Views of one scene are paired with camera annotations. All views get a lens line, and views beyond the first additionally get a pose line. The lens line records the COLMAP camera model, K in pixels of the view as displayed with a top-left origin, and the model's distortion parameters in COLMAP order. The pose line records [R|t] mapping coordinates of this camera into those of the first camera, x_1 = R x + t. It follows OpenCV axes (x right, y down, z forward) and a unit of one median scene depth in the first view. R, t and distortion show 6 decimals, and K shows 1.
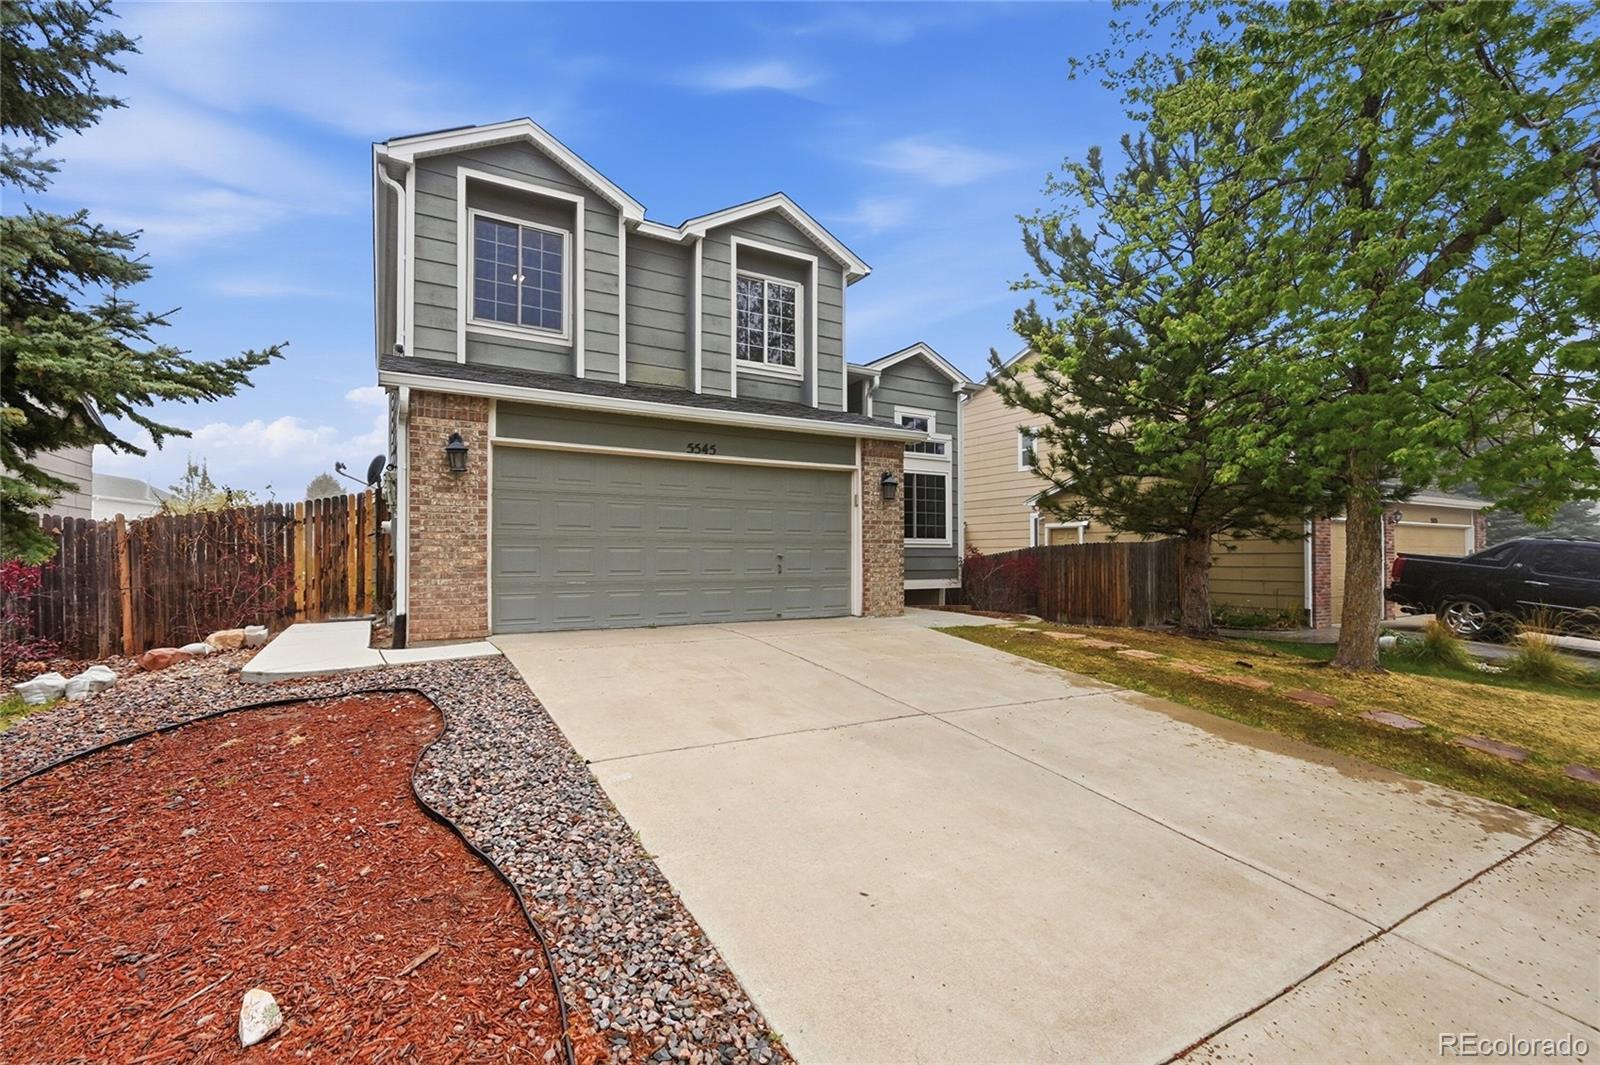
lens RADIAL K [[674.3, 0, 786.2], [0, 674.3, 549.2], [0, 0, 1]] dist [-0.001572, -0.000124]
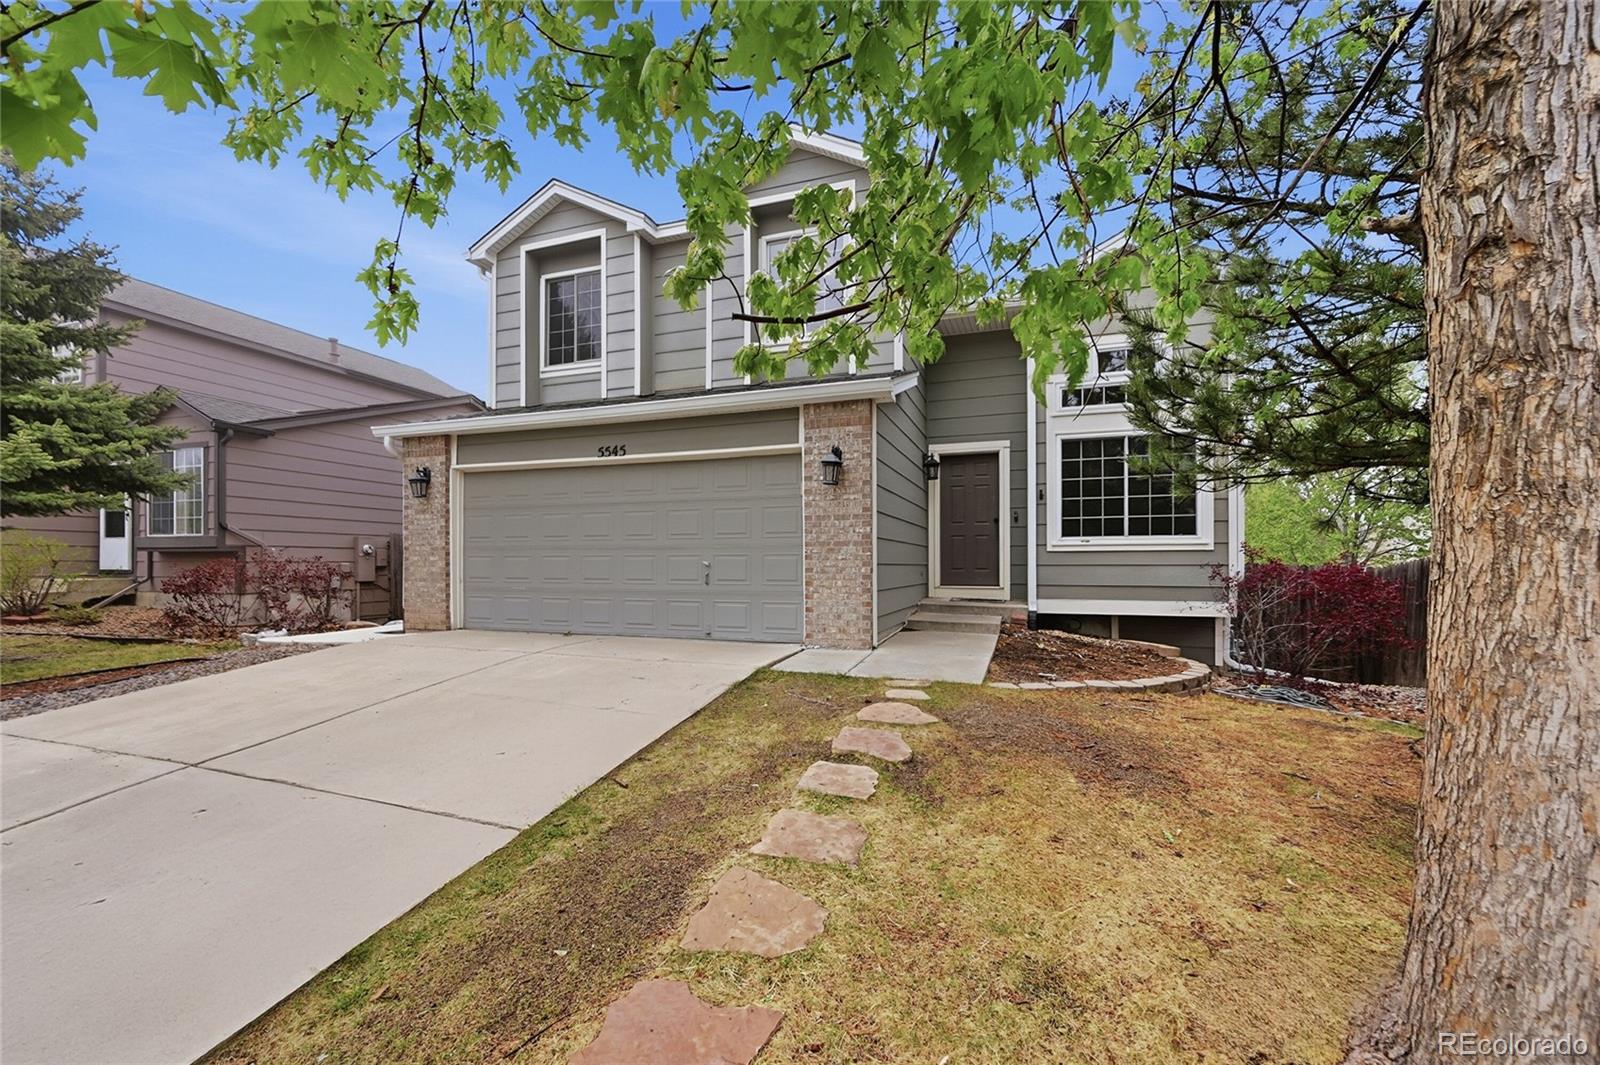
lens RADIAL K [[639.2, 0, 814.0], [0, 639.2, 564.0], [0, 0, 1]] dist [0.004113, 0.000261]
pose [[0.672271, 0.000837, -0.740305, 0.640902], [0.008027, 0.999932, 0.008420, 0.004150], [0.740262, -0.011603, 0.672218, 0.530772]]
